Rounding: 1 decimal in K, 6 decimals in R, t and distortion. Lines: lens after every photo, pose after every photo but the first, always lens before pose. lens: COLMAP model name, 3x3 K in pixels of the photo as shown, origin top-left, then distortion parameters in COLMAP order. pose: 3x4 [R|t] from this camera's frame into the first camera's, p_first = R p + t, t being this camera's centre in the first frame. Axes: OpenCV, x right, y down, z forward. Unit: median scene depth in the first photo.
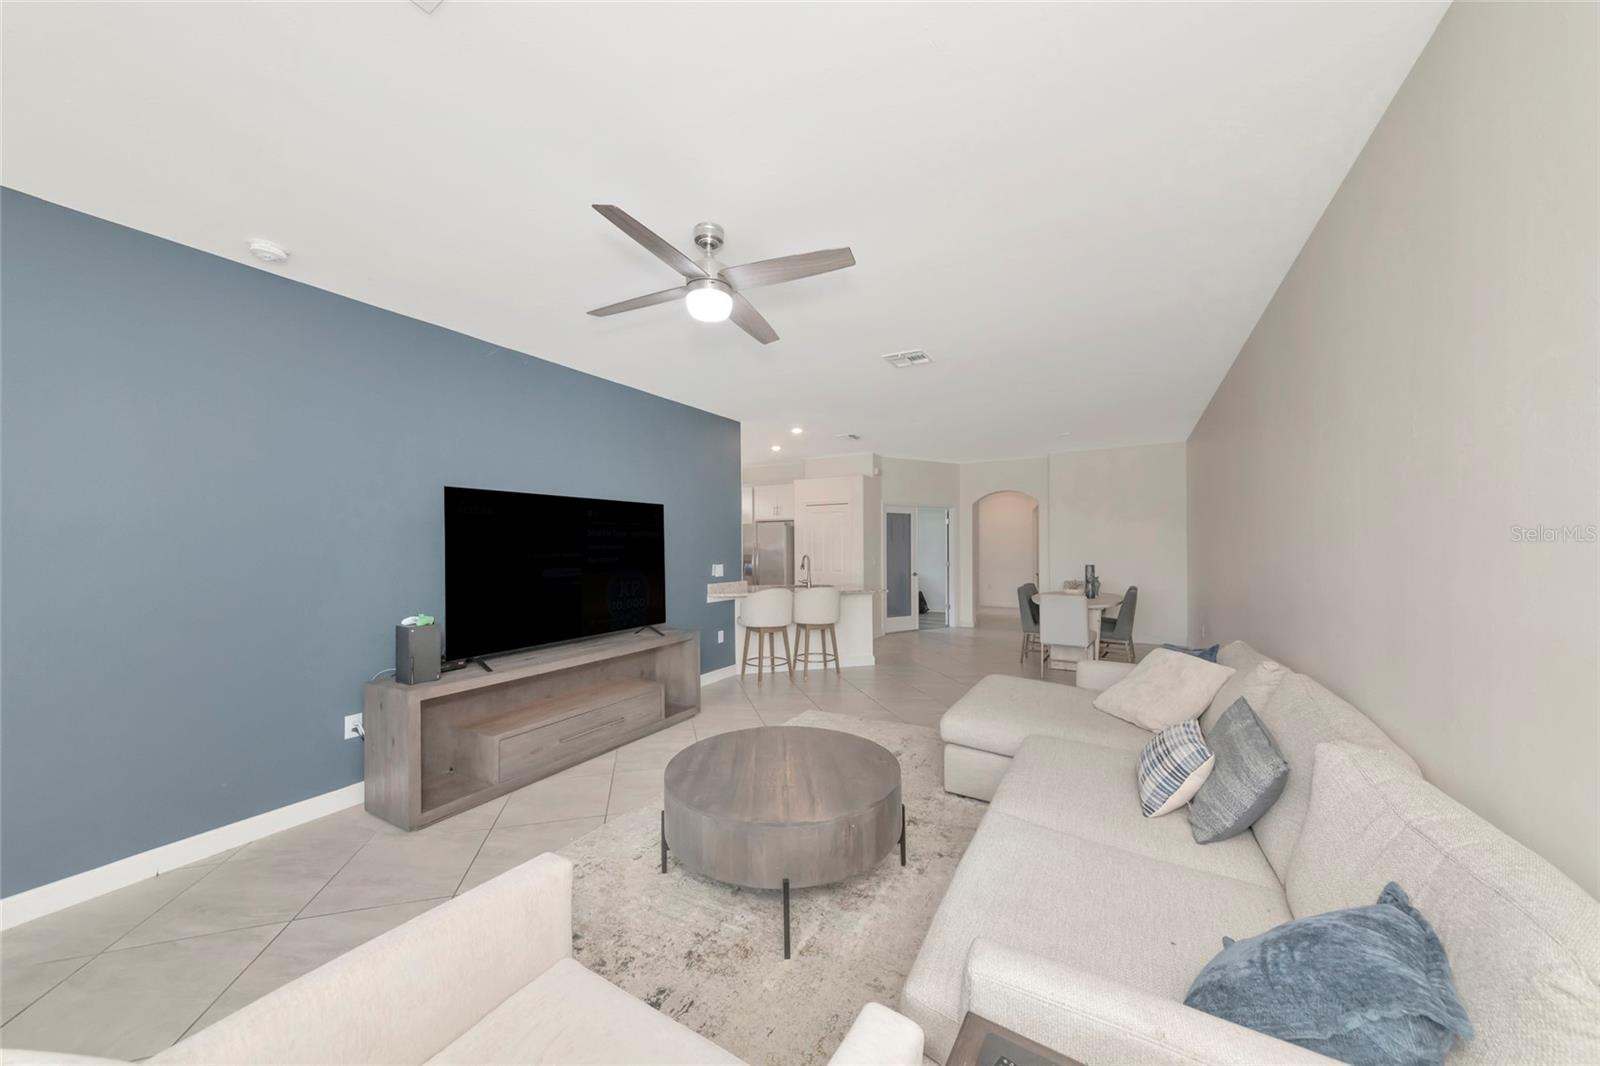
lens RADIAL K [[567.9, 0, 792.2], [0, 567.9, 531.8], [0, 0, 1]] dist [0.013462, 0.000624]
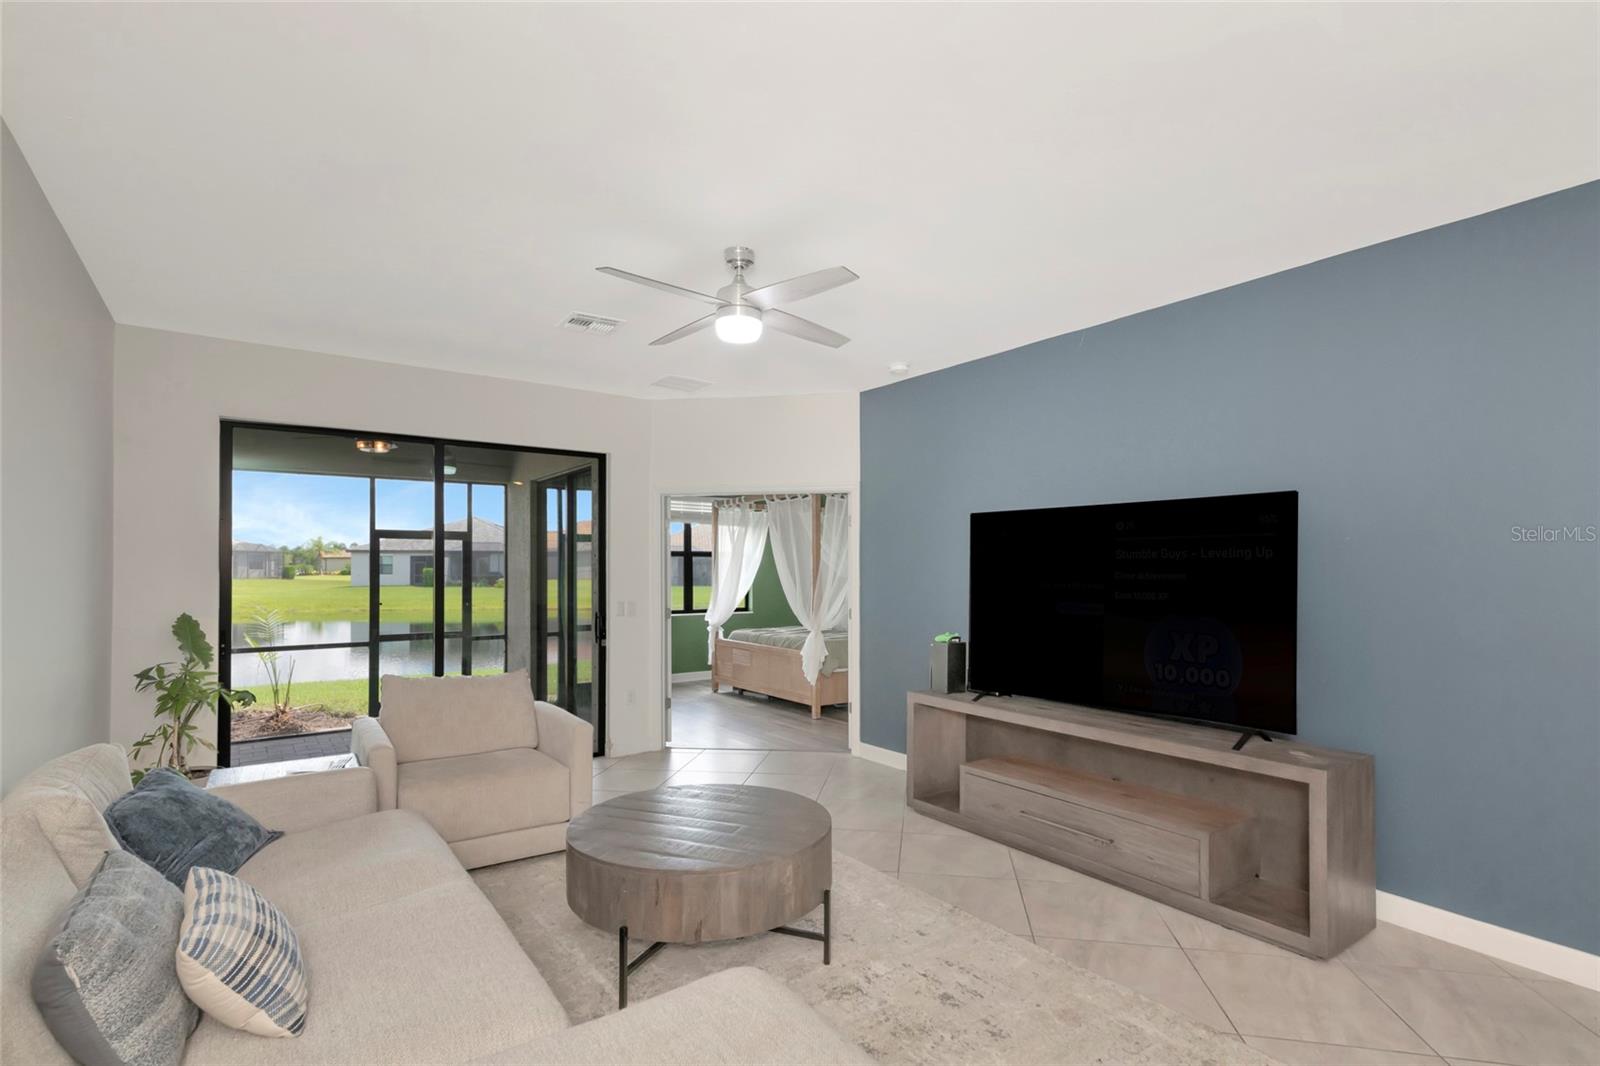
lens RADIAL K [[770.1, 0, 798.5], [0, 770.1, 564.6], [0, 0, 1]] dist [0.033217, -0.002330]
pose [[-0.412955, 0.000599, -0.910751, 0.394364], [0.021944, 0.999716, -0.009292, 0.008893], [0.910487, -0.023823, -0.412851, 0.634255]]
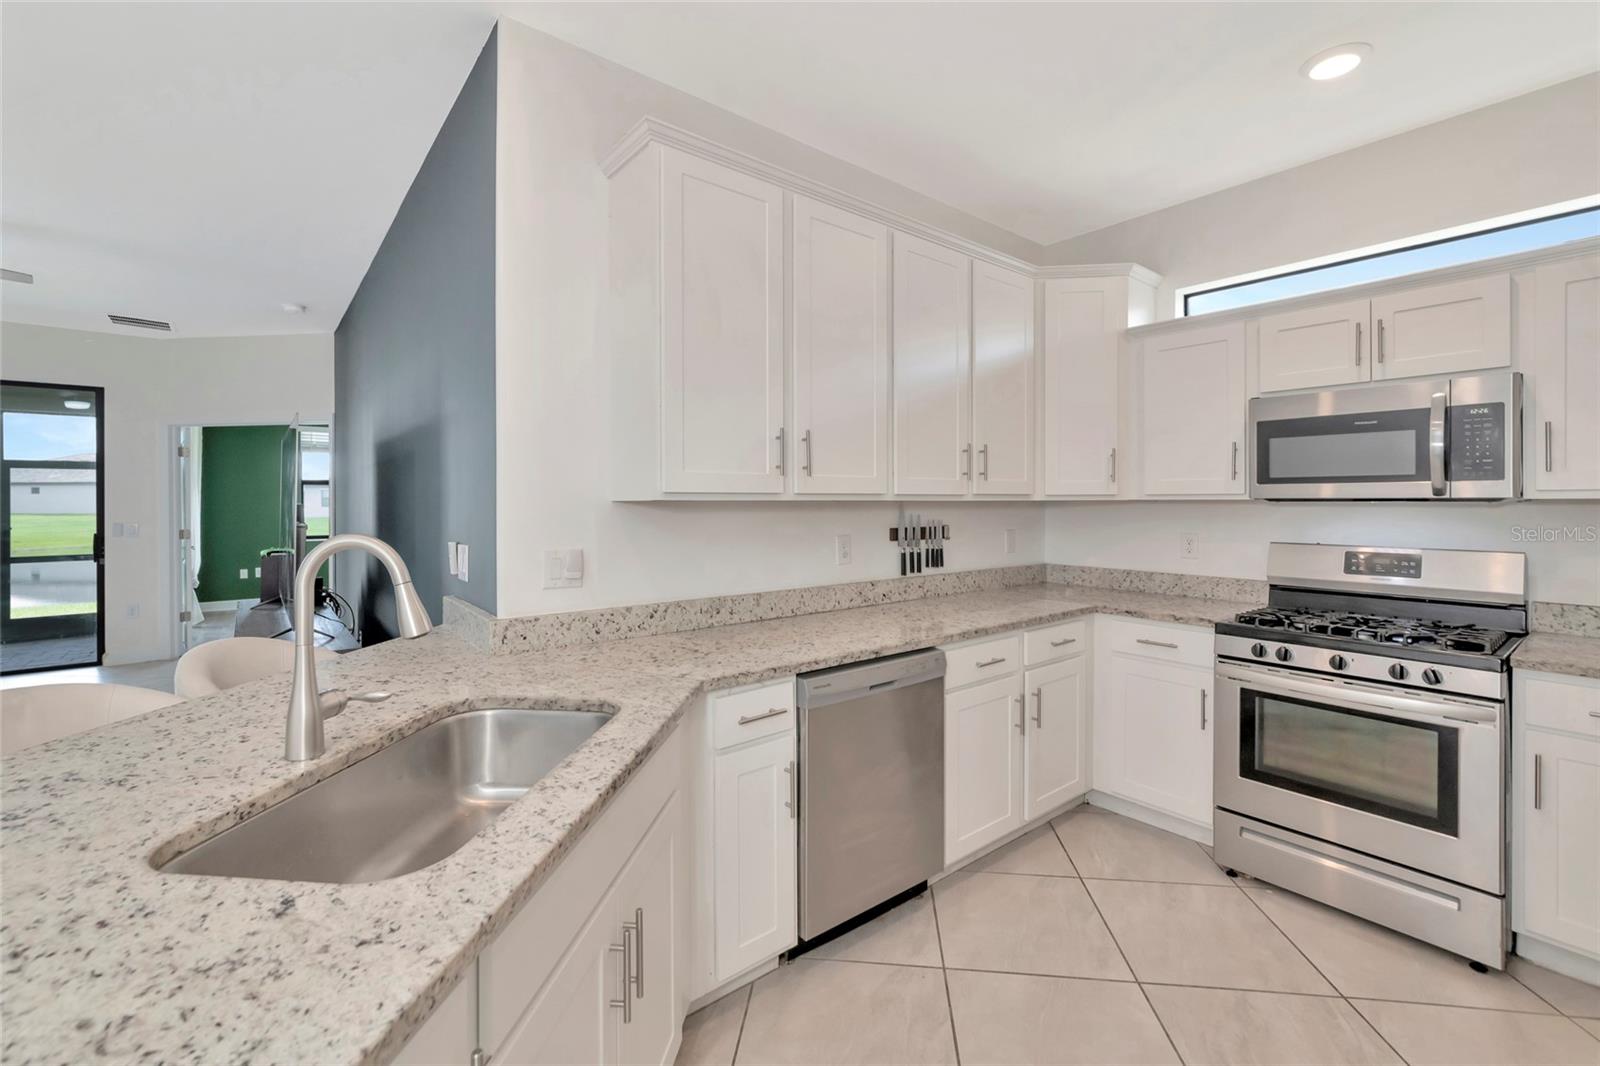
lens RADIAL K [[687.7, 0, 800.4], [0, 687.7, 503.0], [0, 0, 1]] dist [-0.005074, 0.000088]
pose [[-0.361254, 0.008944, -0.932424, 0.156741], [0.024823, 0.999692, -0.000028, 0.034488], [0.932137, -0.023156, -0.361365, 1.193258]]
